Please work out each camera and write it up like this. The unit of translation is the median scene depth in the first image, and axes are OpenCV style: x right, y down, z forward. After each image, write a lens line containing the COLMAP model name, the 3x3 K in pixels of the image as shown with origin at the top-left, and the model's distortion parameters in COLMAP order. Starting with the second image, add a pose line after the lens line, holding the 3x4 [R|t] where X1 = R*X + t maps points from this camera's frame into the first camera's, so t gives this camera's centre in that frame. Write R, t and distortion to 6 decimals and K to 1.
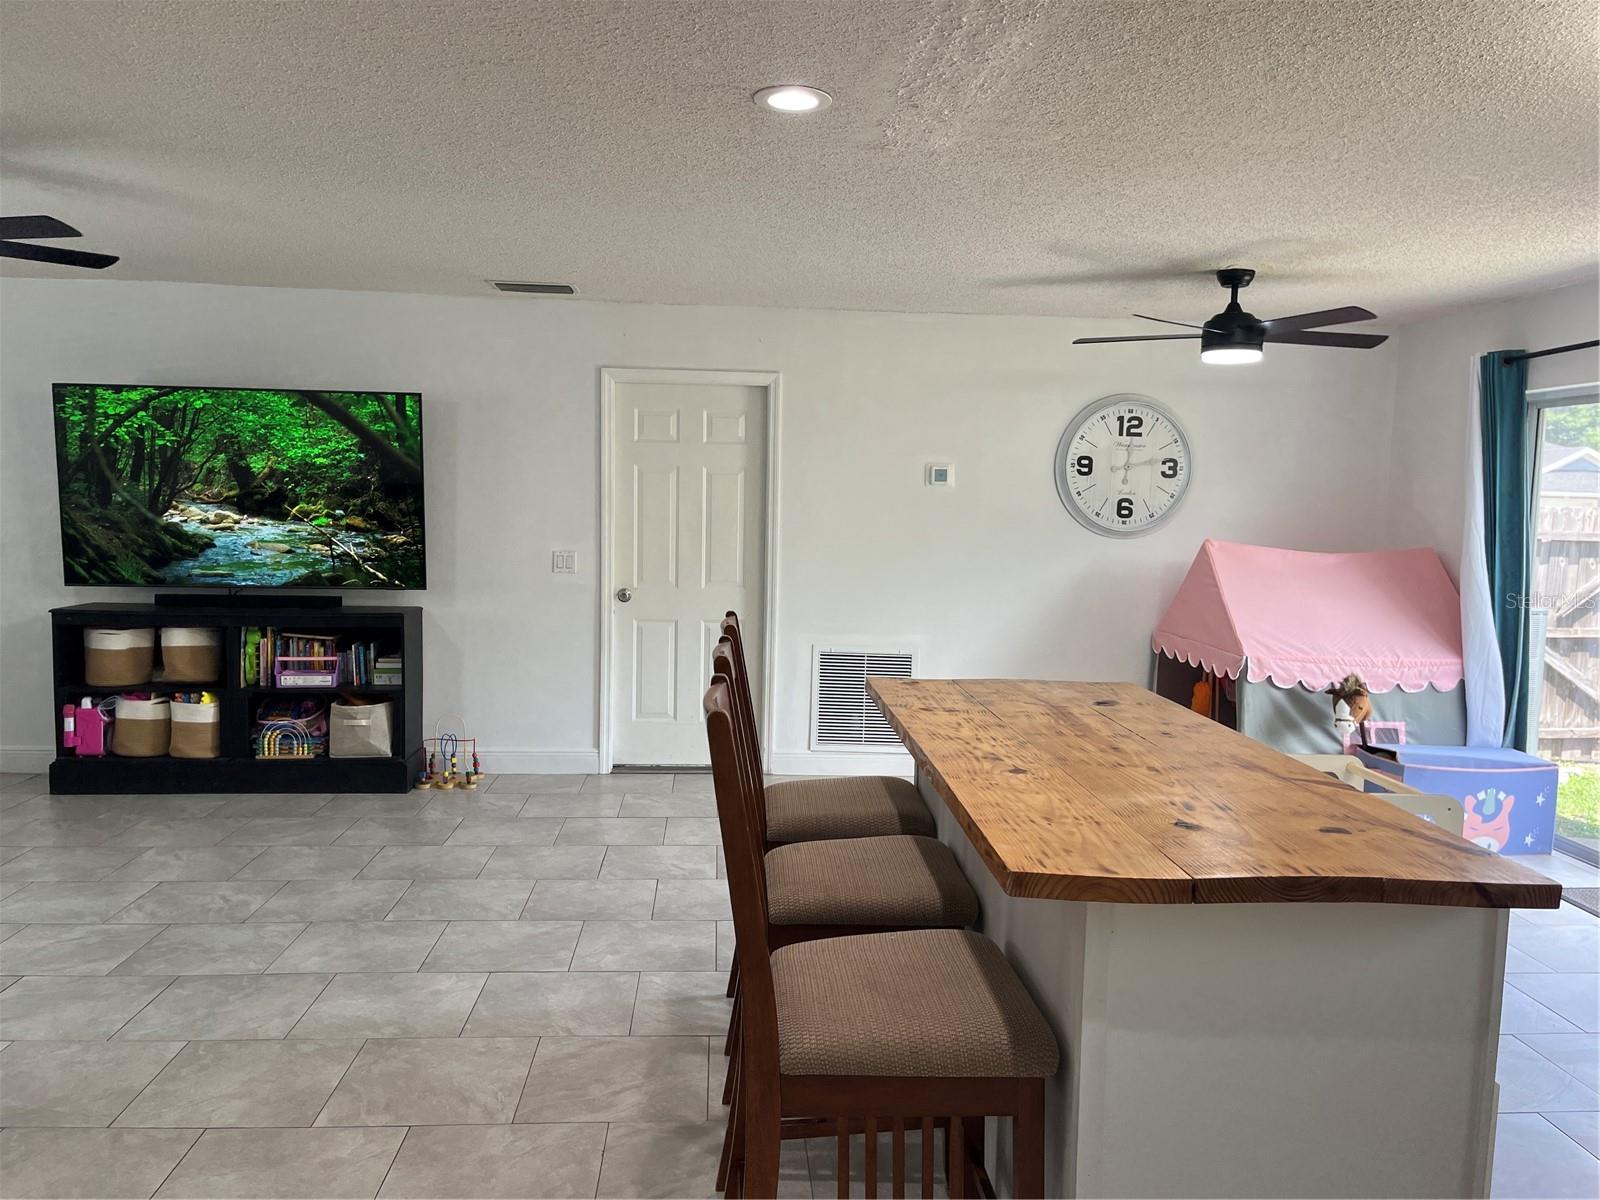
lens RADIAL K [[1201.6, 0, 801.8], [0, 1201.6, 591.4], [0, 0, 1]] dist [0.049345, -0.044431]
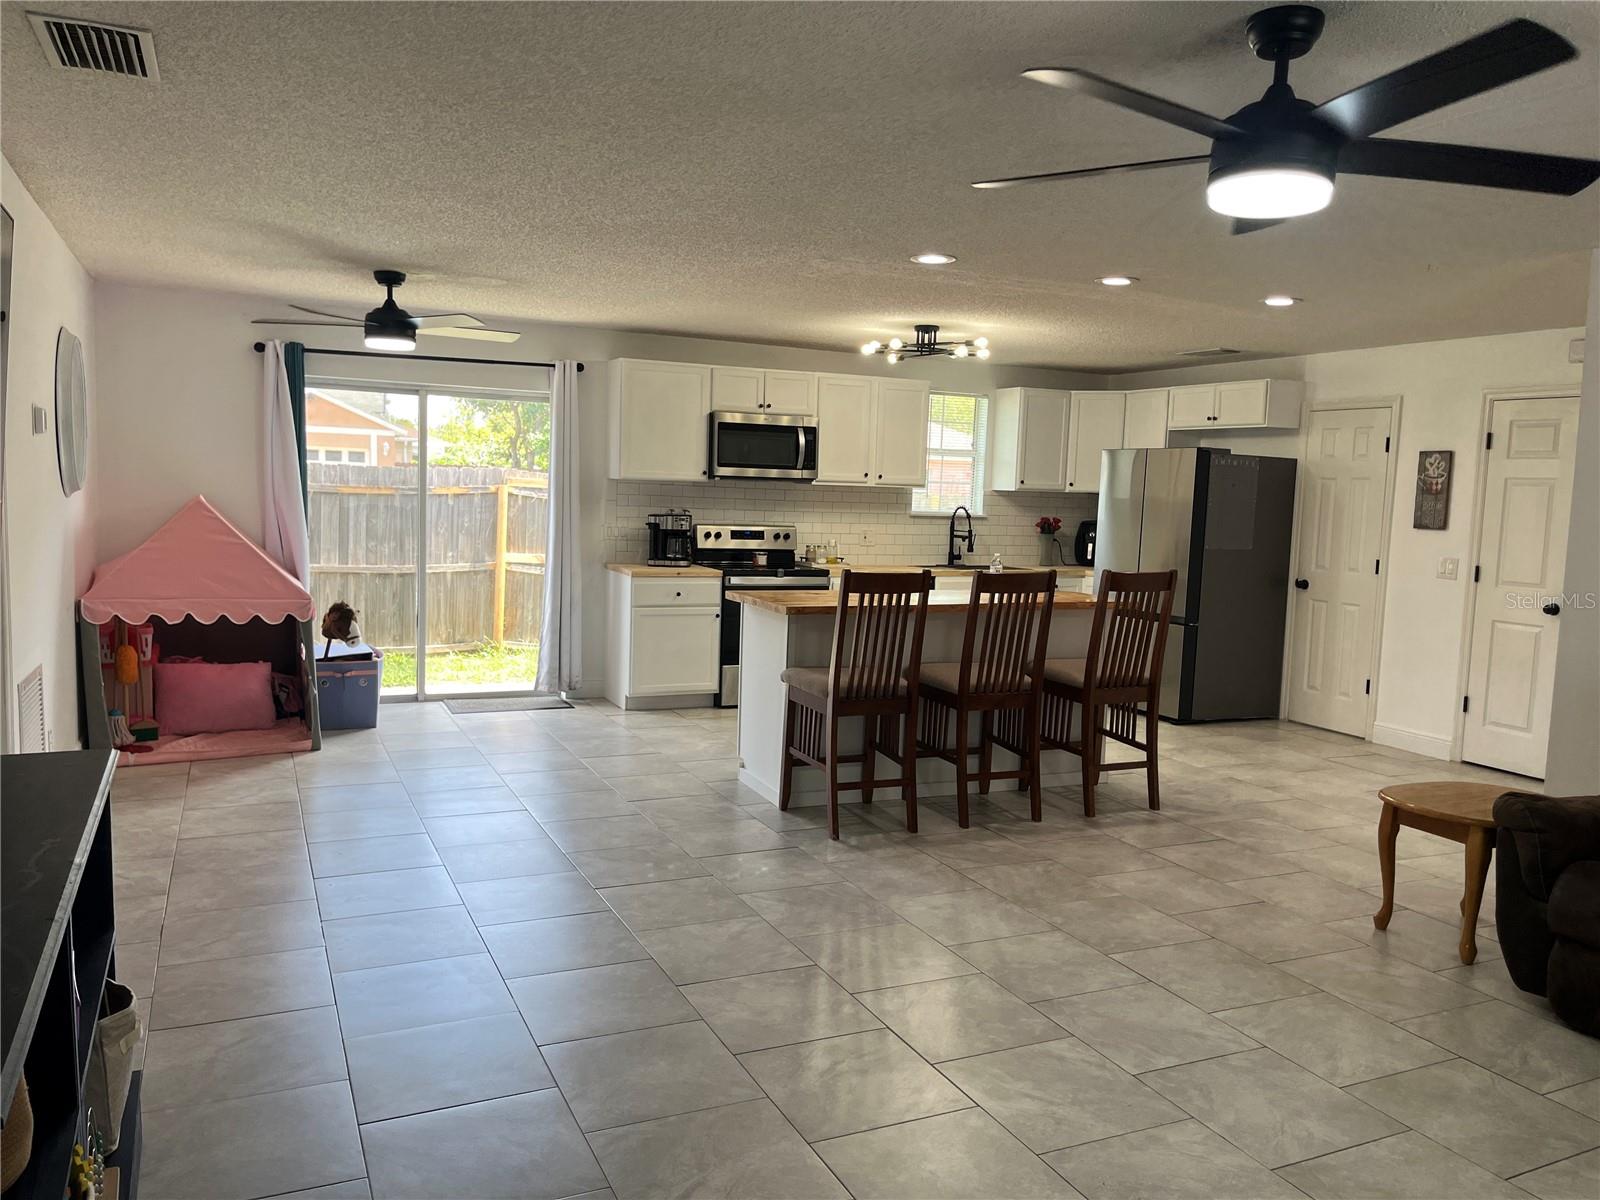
lens RADIAL K [[1201.6, 0, 793.4], [0, 1201.6, 607.7], [0, 0, 1]] dist [0.049345, -0.044431]
pose [[-0.339736, -0.124230, 0.932280, -2.122417], [0.032982, 0.989055, 0.143815, -0.223737], [-0.939942, 0.079607, -0.331920, 2.393536]]
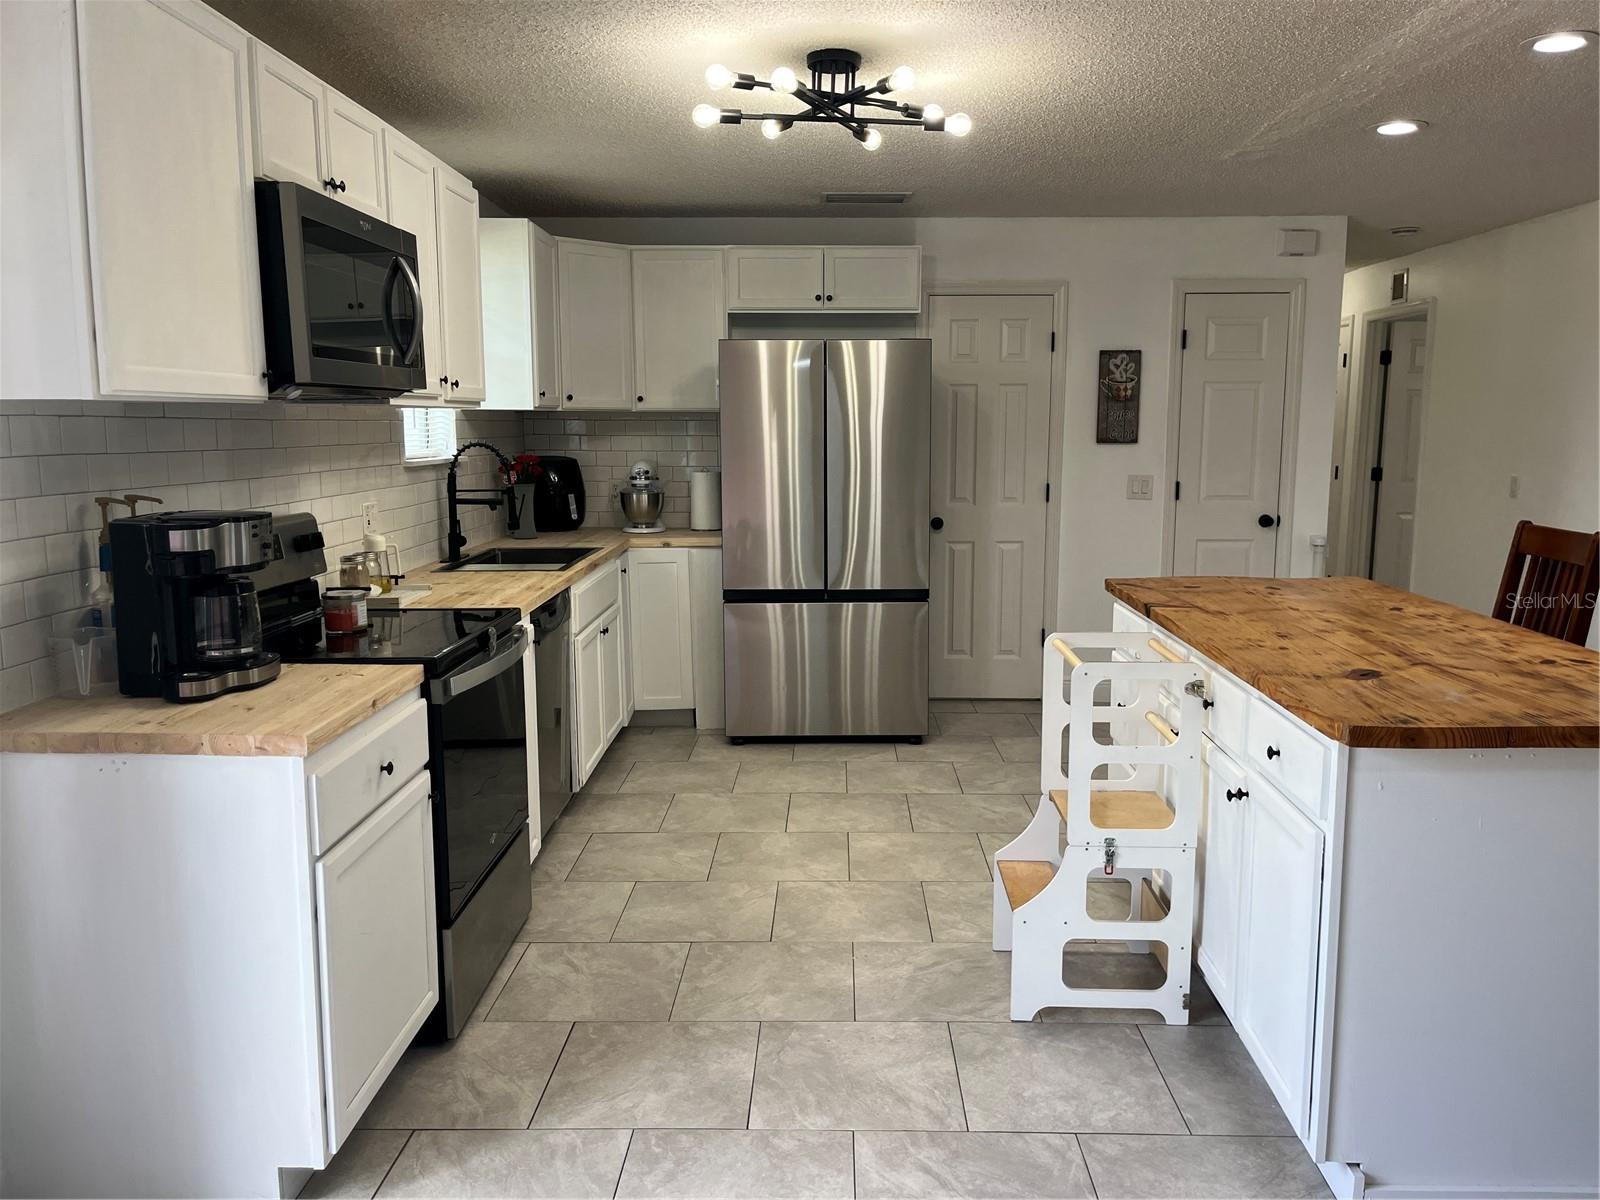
lens RADIAL K [[1201.6, 0, 803.9], [0, 1201.6, 591.8], [0, 0, 1]] dist [0.049345, -0.044431]
pose [[-0.994579, -0.032272, 0.098851, 0.711141], [-0.010229, 0.976376, 0.215835, -0.165401], [-0.103481, 0.213654, -0.971413, 2.519772]]
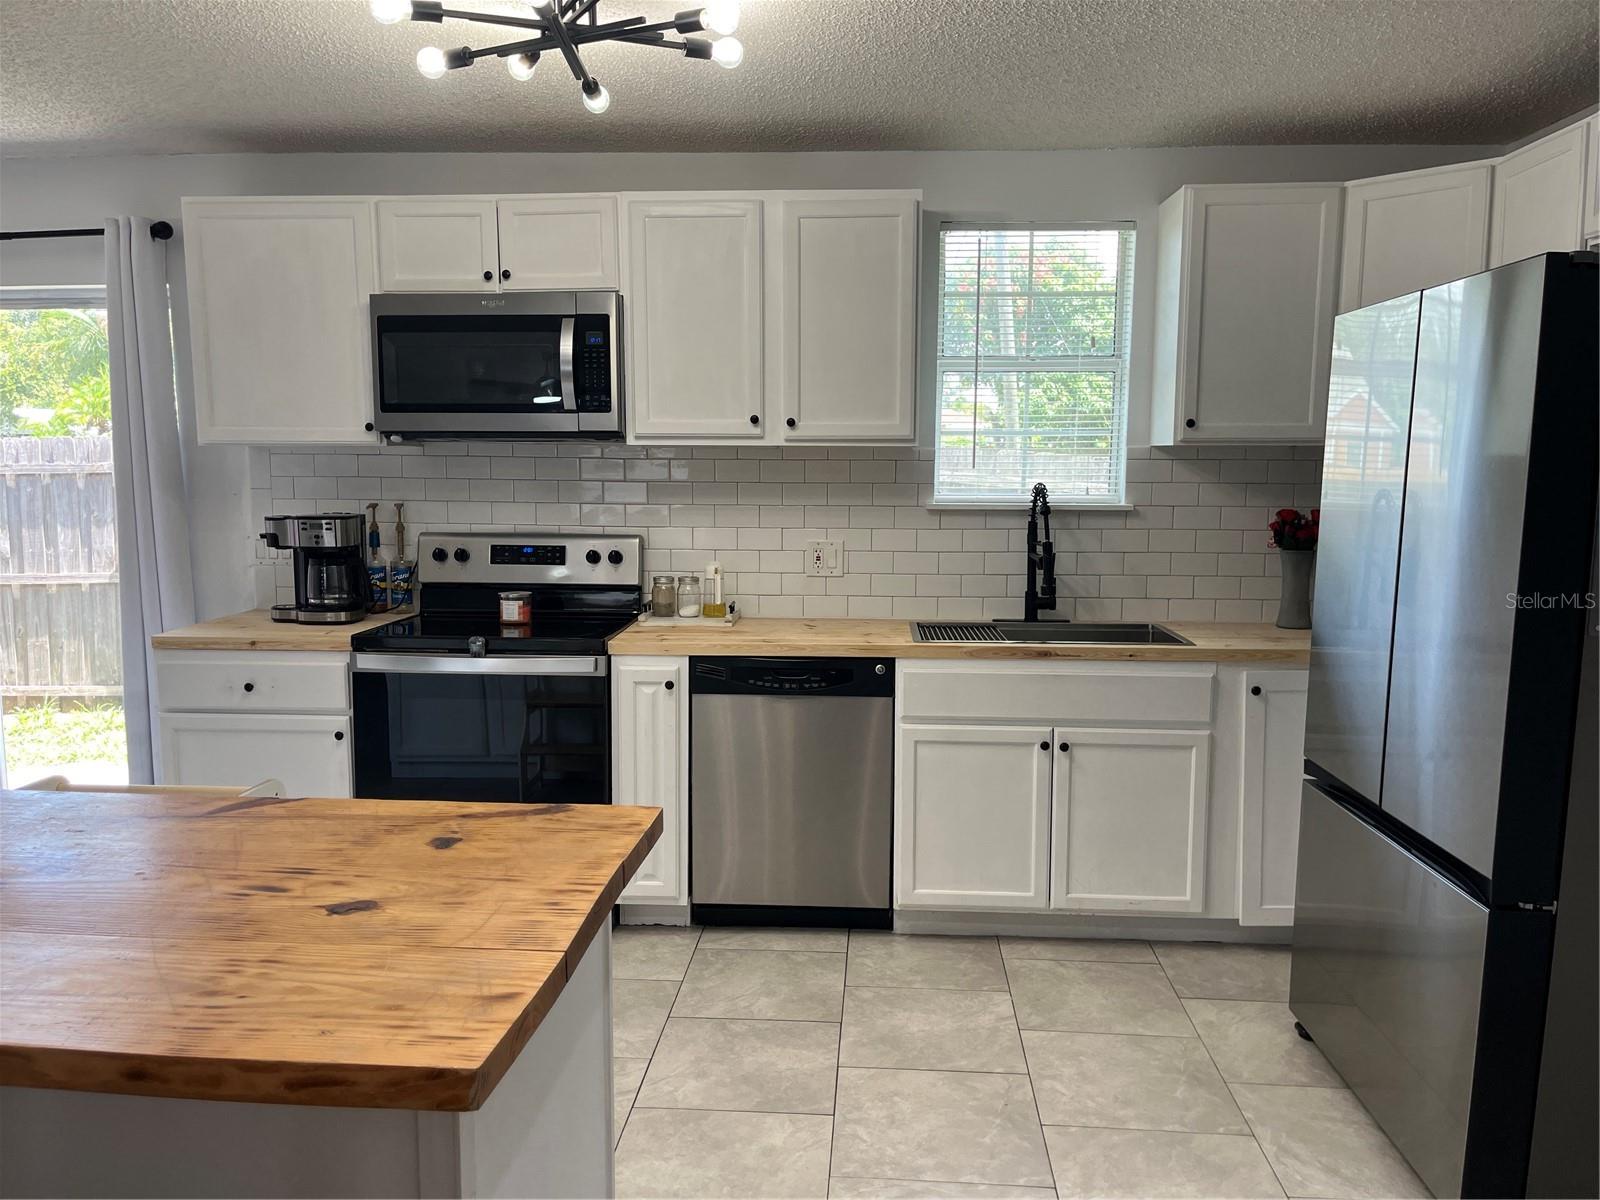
lens RADIAL K [[1201.6, 0, 795.2], [0, 1201.6, 602.0], [0, 0, 1]] dist [0.049345, -0.044431]
pose [[0.141509, -0.137731, 0.980309, -0.281506], [0.074239, 0.988962, 0.128230, -0.045703], [-0.987149, 0.054631, 0.150172, 0.598968]]
